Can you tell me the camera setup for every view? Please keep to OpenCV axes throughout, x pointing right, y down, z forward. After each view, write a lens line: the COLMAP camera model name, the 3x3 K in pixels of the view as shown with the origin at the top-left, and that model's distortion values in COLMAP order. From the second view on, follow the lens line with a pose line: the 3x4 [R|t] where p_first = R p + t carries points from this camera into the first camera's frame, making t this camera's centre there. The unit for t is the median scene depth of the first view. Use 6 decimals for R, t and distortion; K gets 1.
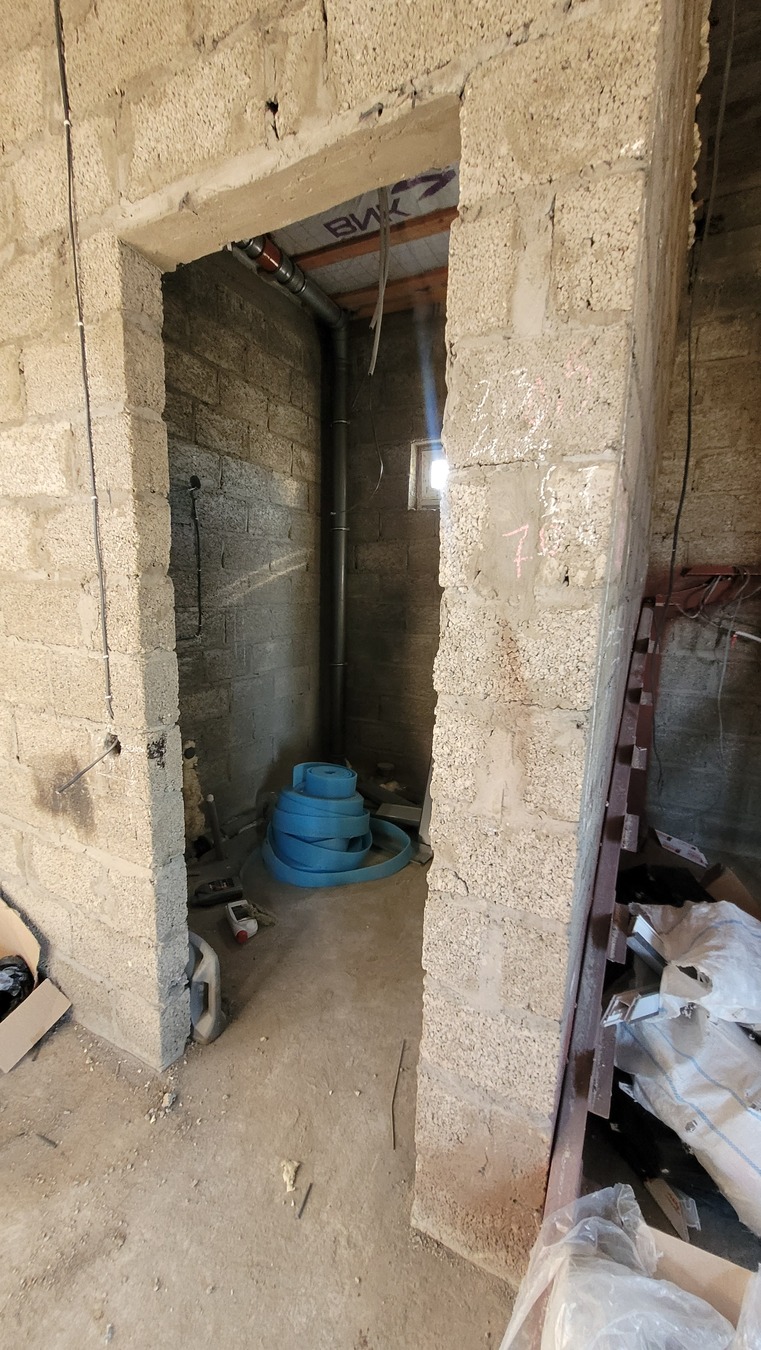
lens RADIAL K [[533.1, 0, 385.4], [0, 533.1, 674.6], [0, 0, 1]] dist [0.004332, -0.000054]
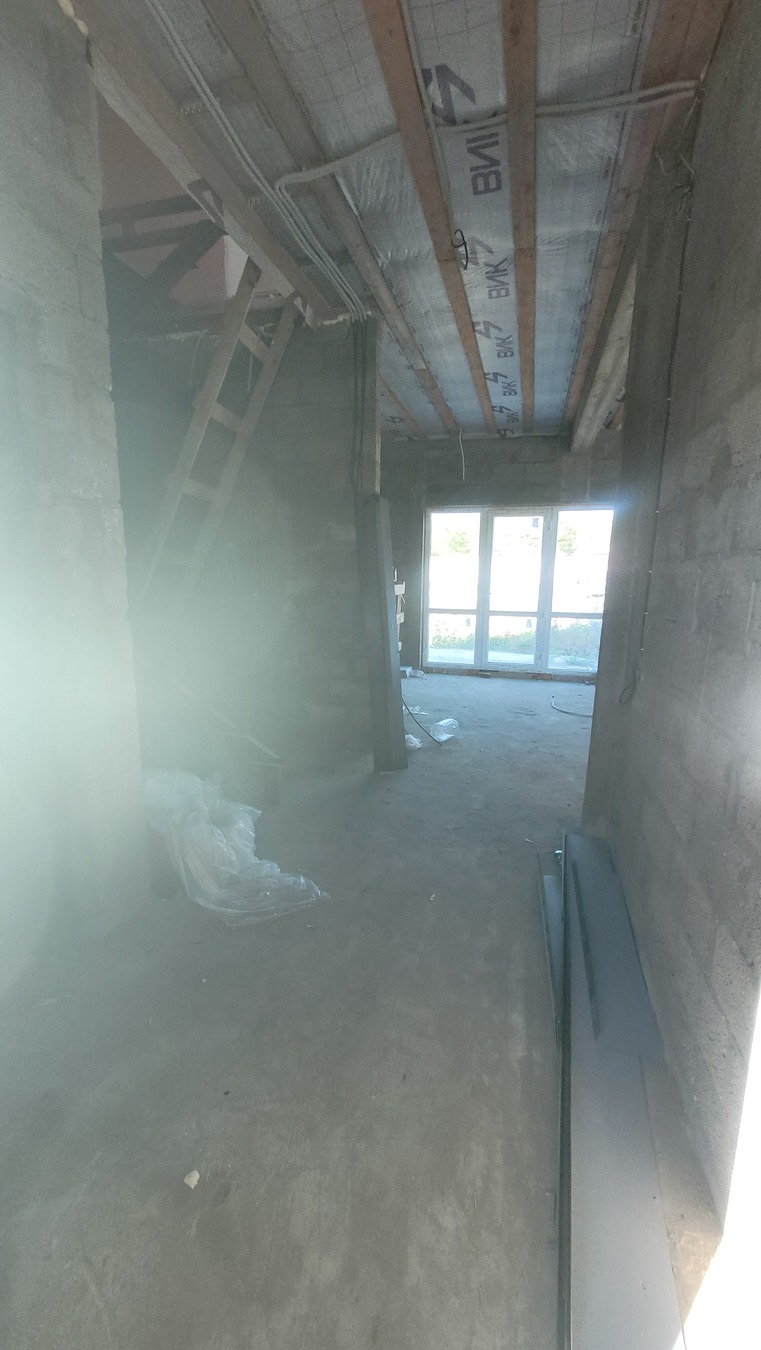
lens RADIAL K [[533.5, 0, 383.3], [0, 533.5, 678.0], [0, 0, 1]] dist [0.001578, -0.000201]
pose [[-0.205842, -0.213505, 0.955010, -1.363664], [0.150718, 0.957348, 0.246514, -0.043704], [-0.966909, 0.194680, -0.164884, 0.226158]]
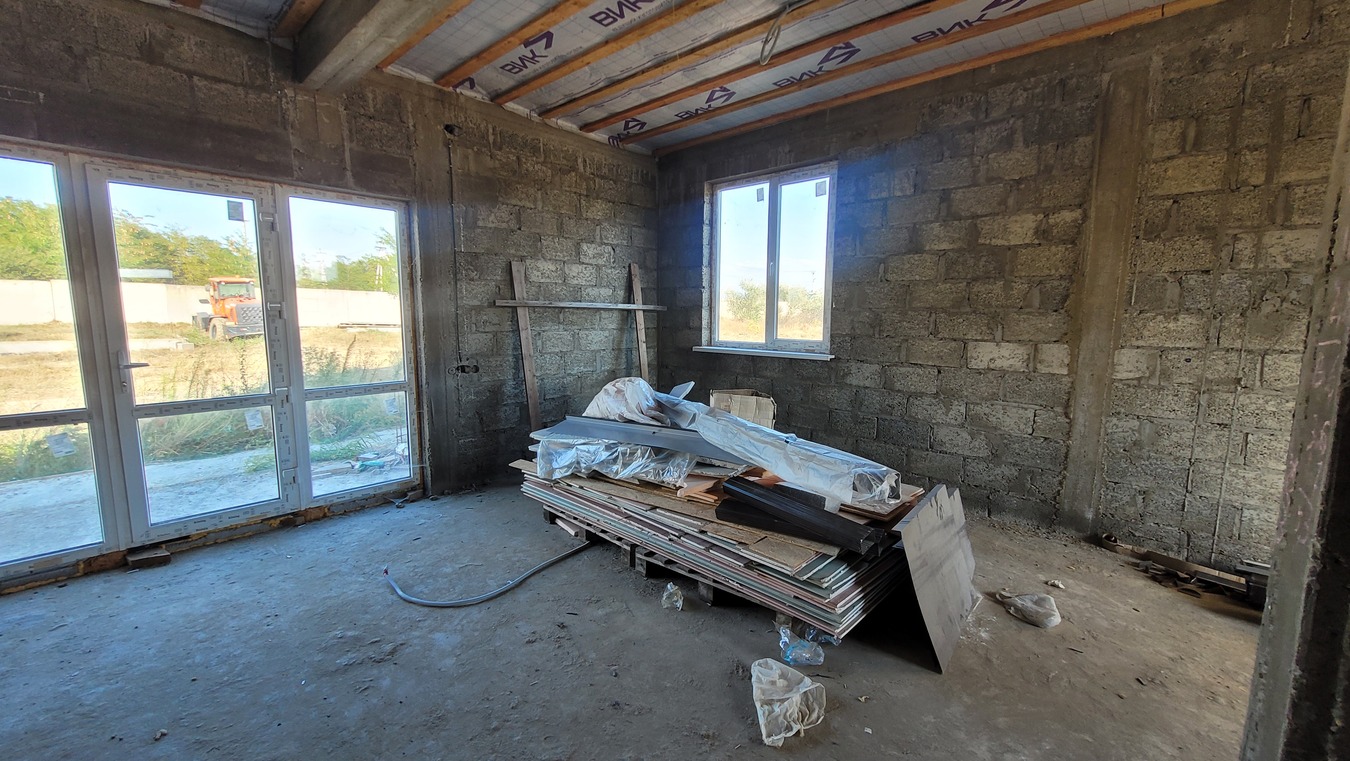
lens RADIAL K [[532.2, 0, 676.0], [0, 532.2, 378.9], [0, 0, 1]] dist [0.003982, -0.000296]
pose [[-0.961876, -0.063021, 0.266125, 0.798841], [0.017545, 0.956863, 0.290010, 0.066486], [-0.272922, 0.283623, -0.919278, -0.377257]]
